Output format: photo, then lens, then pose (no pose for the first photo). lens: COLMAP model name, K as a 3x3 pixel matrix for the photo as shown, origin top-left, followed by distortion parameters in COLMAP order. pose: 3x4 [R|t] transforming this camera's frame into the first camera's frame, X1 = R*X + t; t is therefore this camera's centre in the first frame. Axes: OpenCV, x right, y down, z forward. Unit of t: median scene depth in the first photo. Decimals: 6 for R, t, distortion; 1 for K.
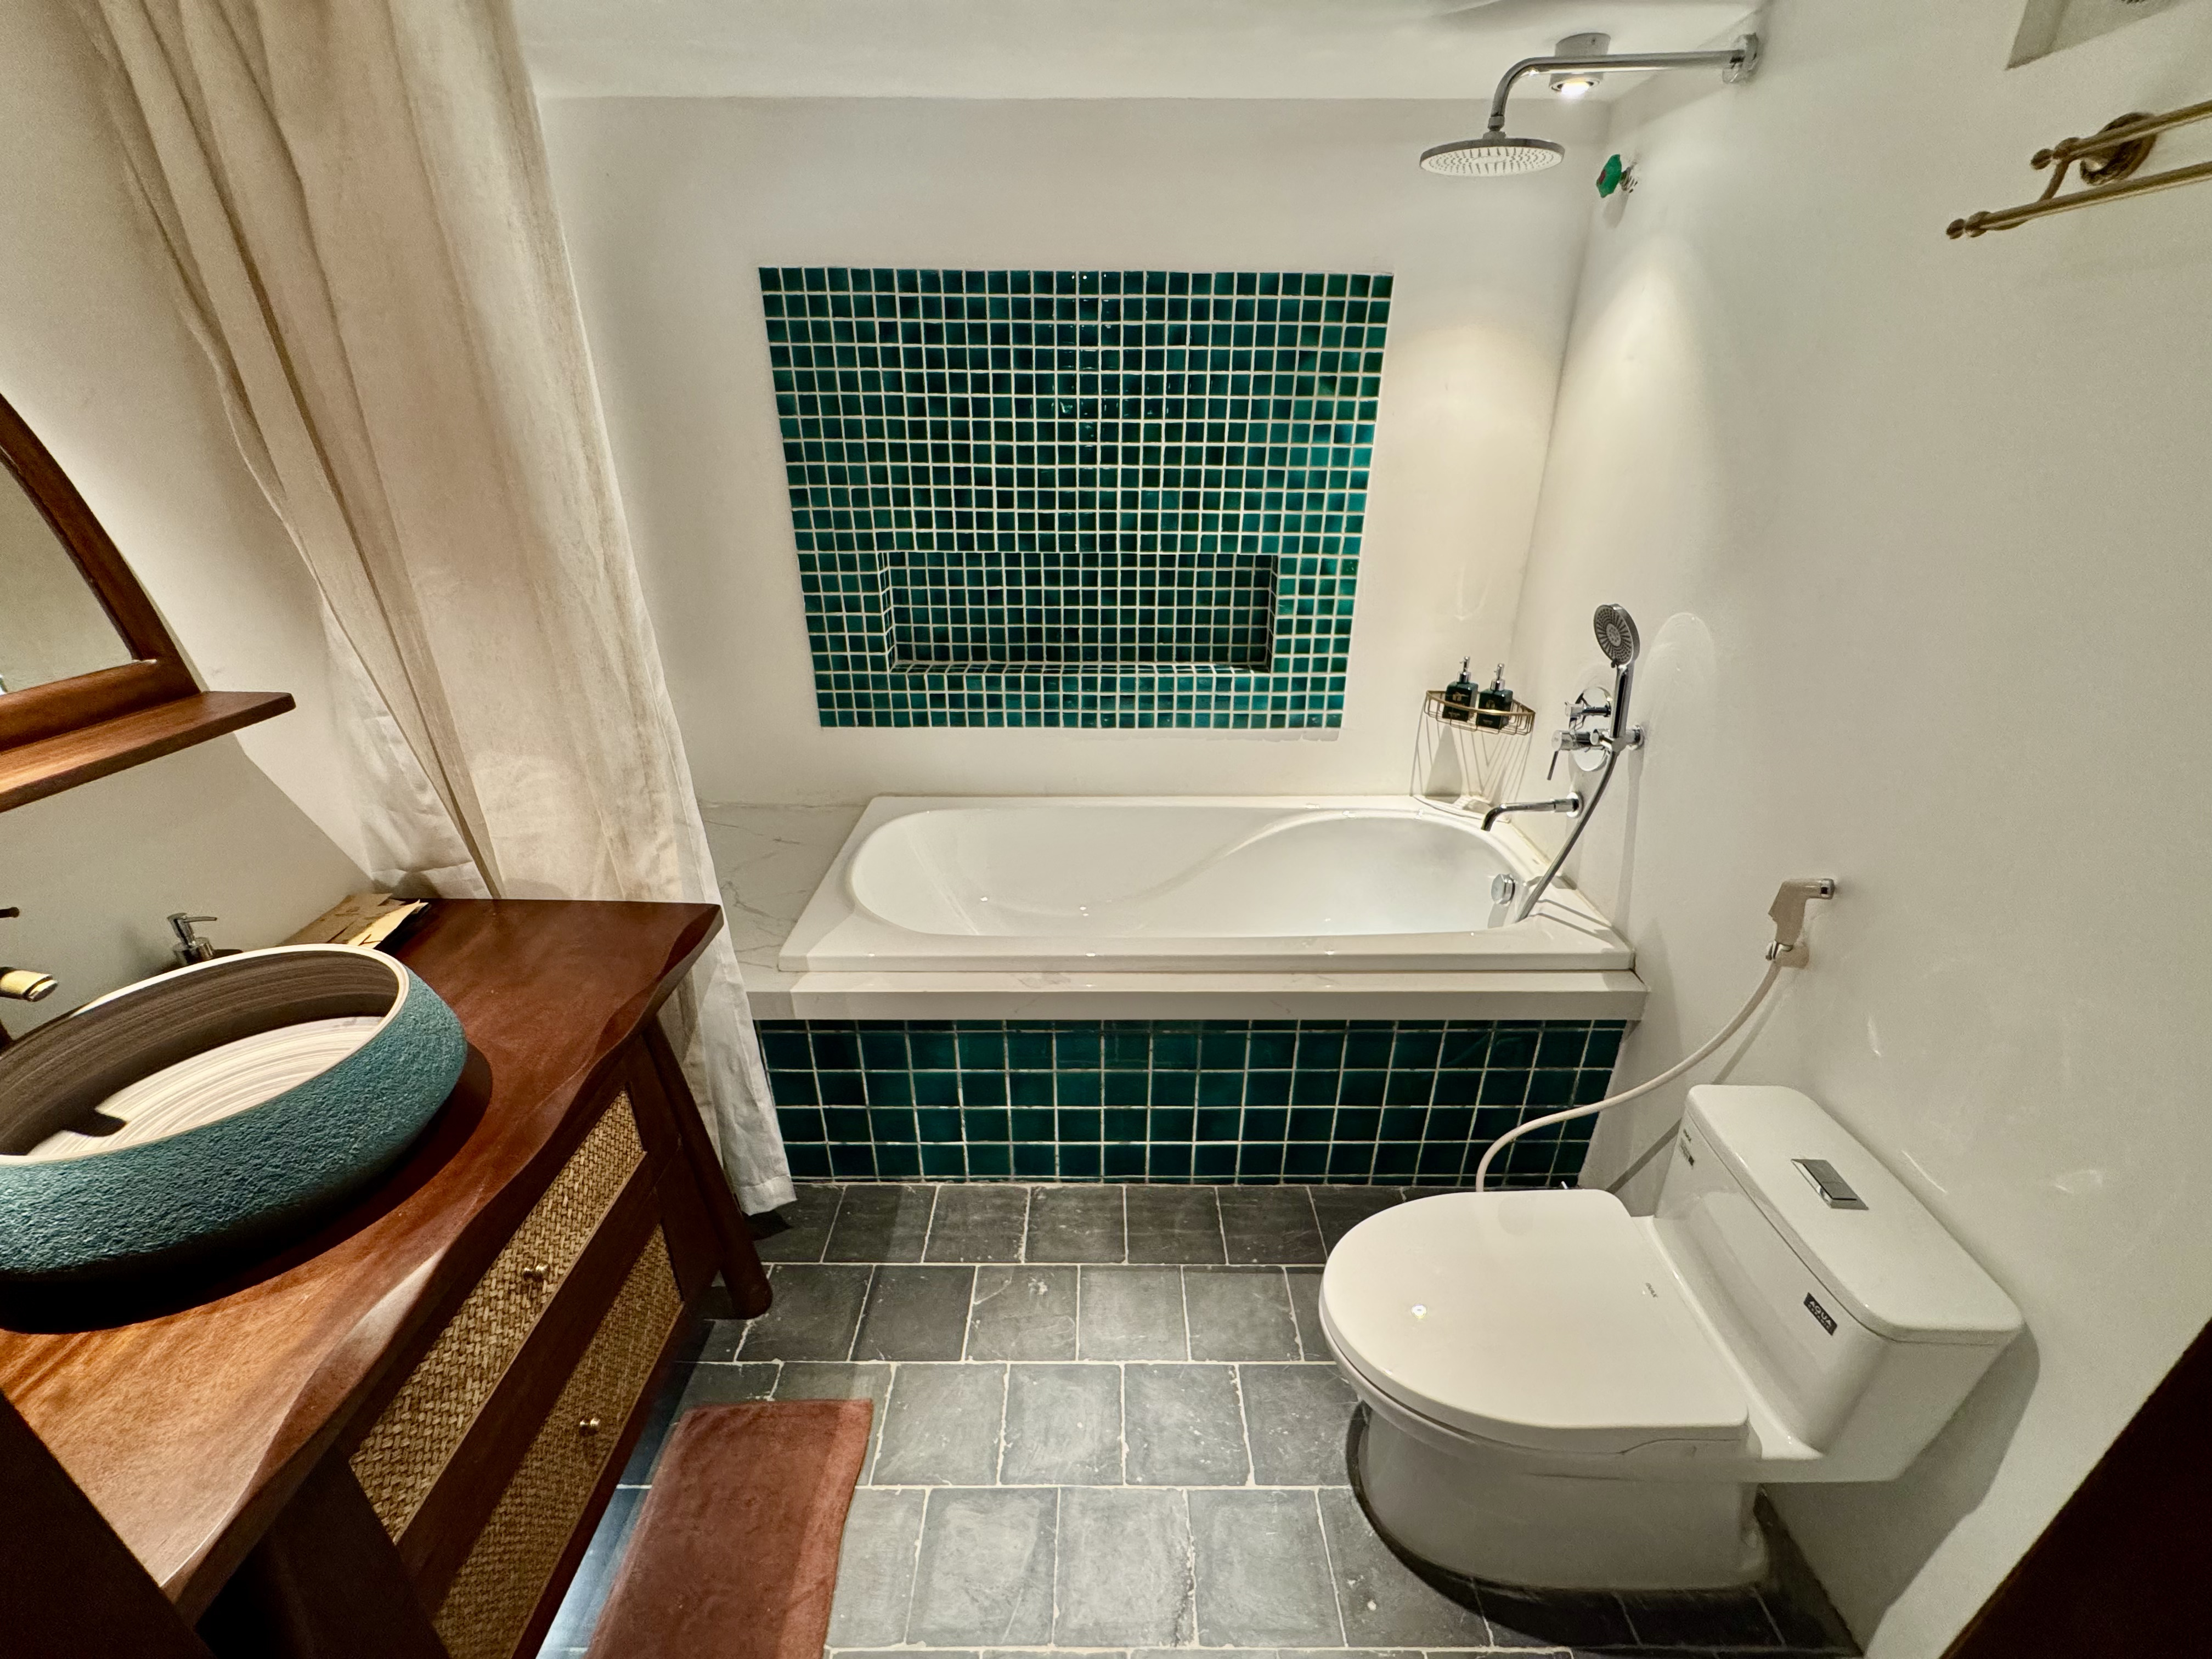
lens RADIAL K [[888.0, 0, 1108.5], [0, 888.0, 835.2], [0, 0, 1]] dist [-0.002543, 0.001099]
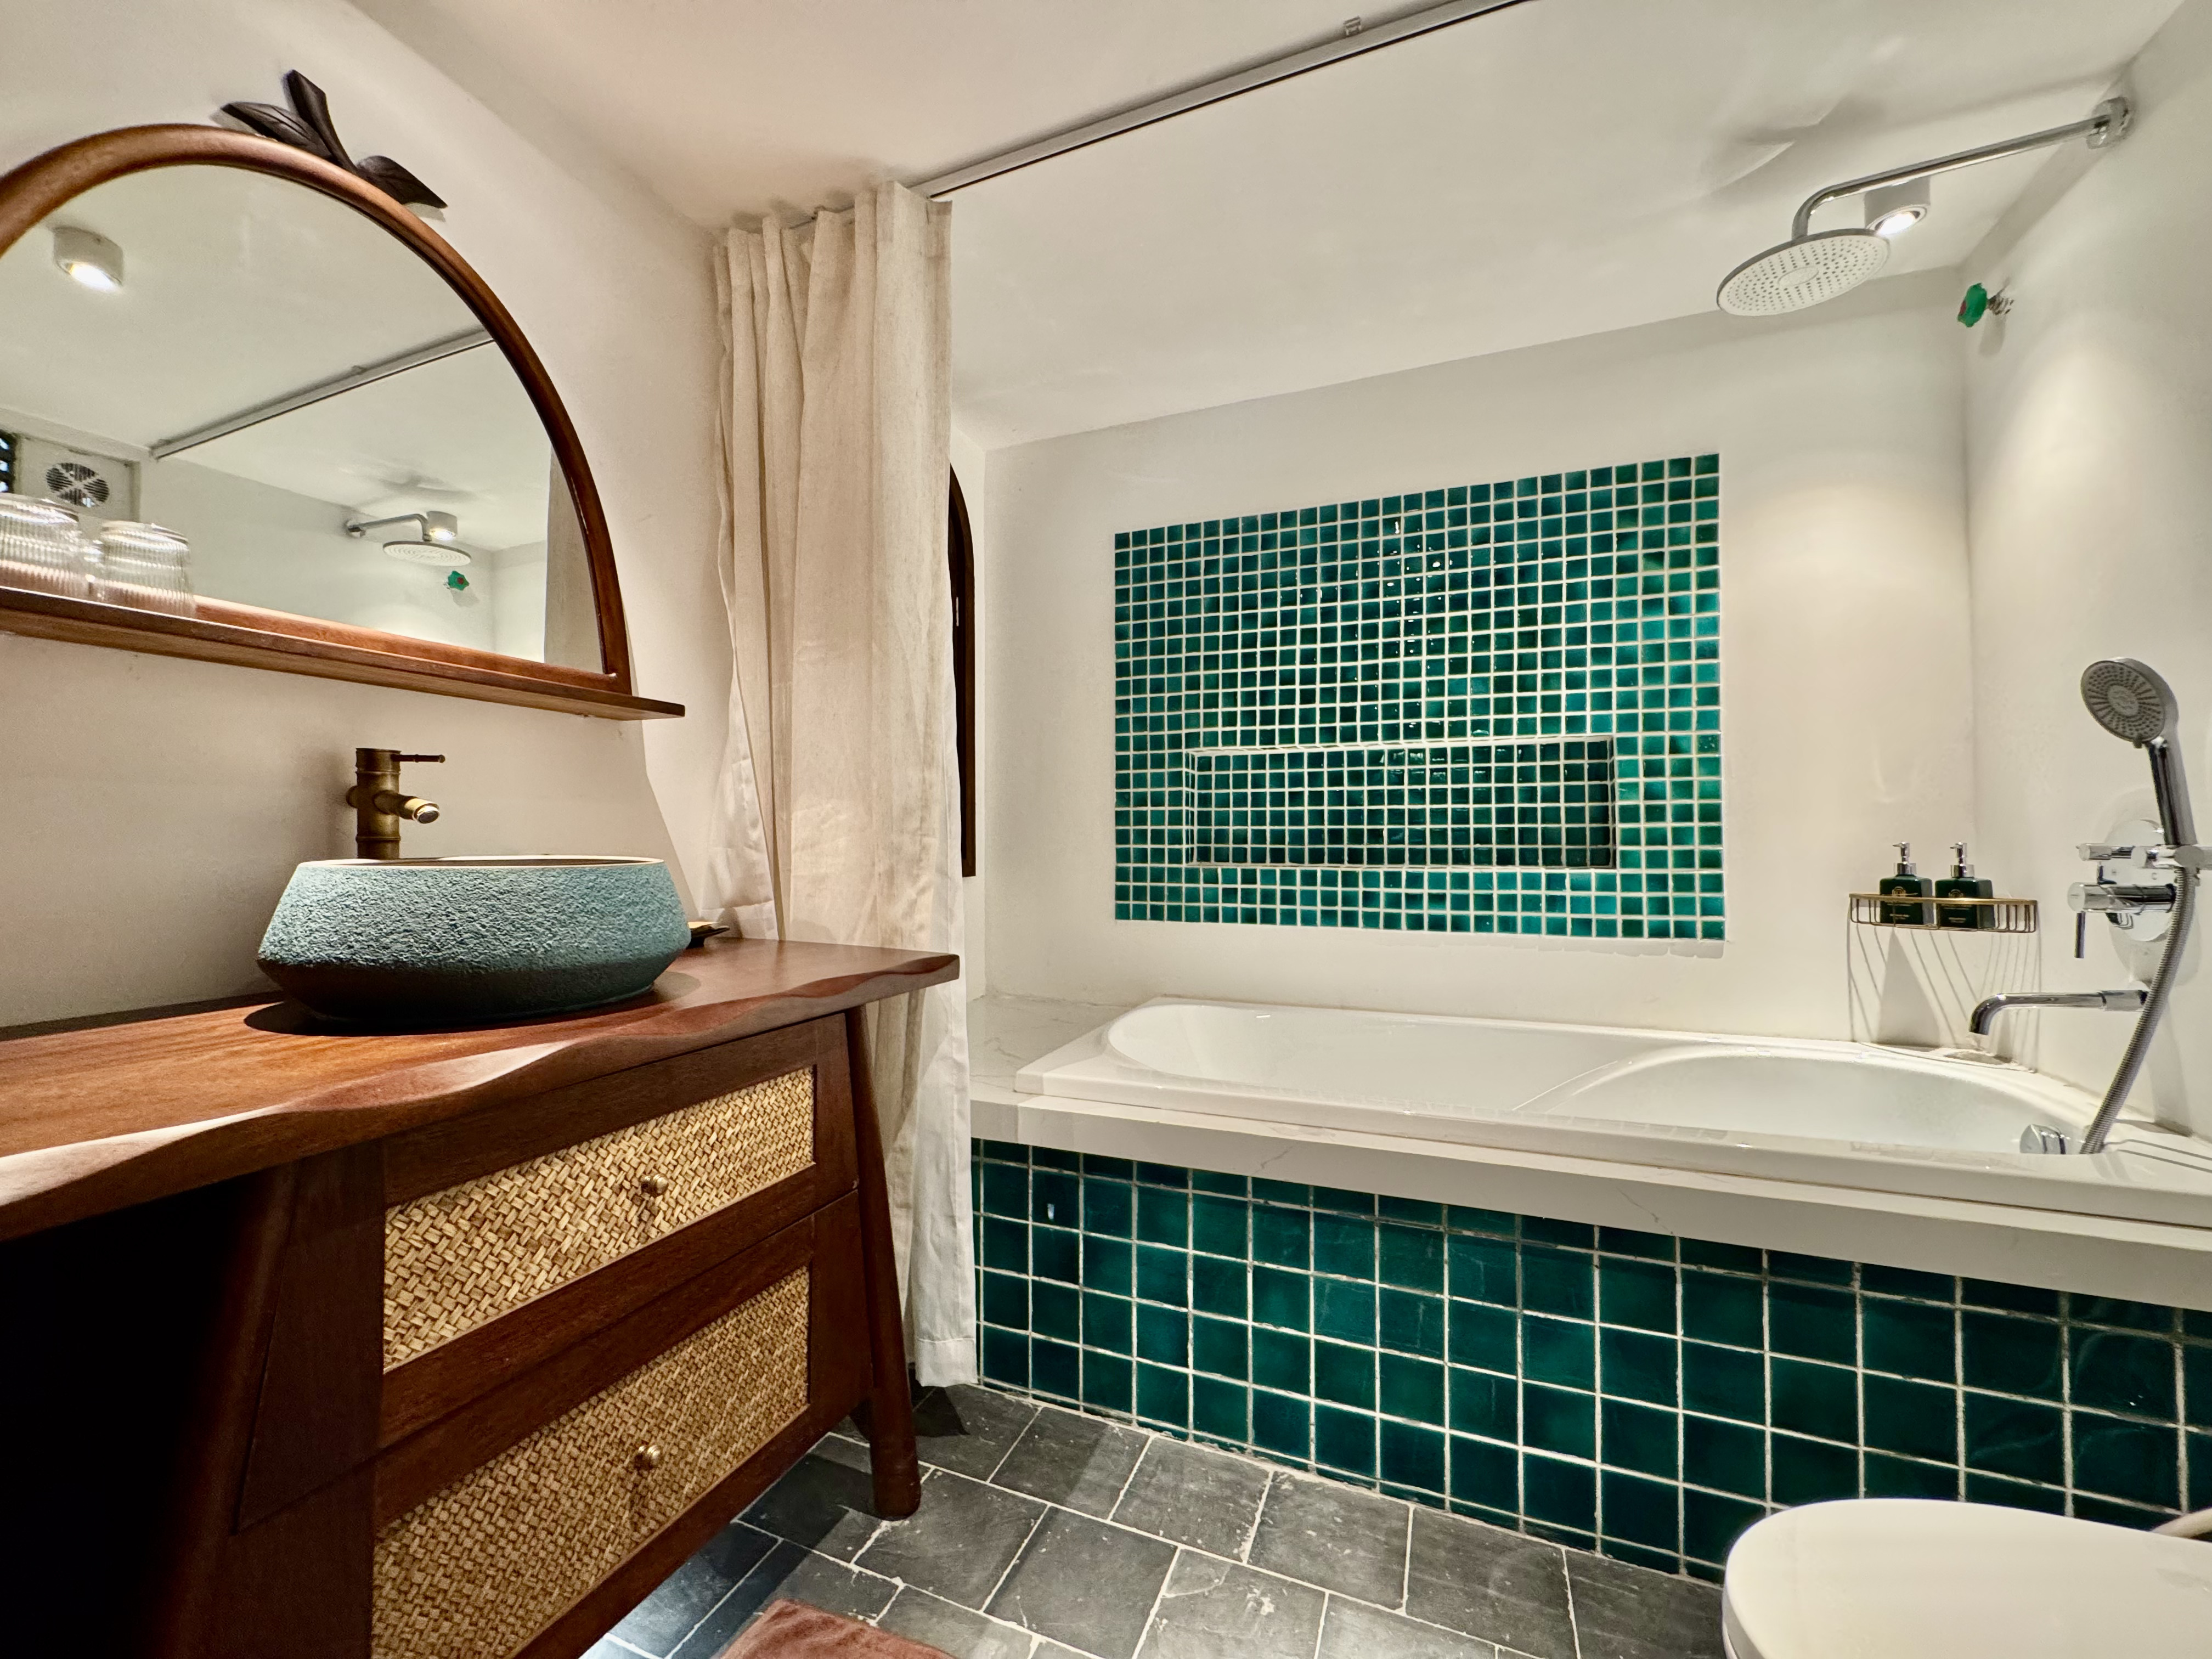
lens RADIAL K [[888.0, 0, 1108.5], [0, 888.0, 835.2], [0, 0, 1]] dist [-0.002543, 0.001099]
pose [[0.925705, -0.009040, -0.378137, 0.062866], [-0.155264, 0.902525, -0.401673, 0.235596], [0.344909, 0.430542, 0.834069, 0.130989]]
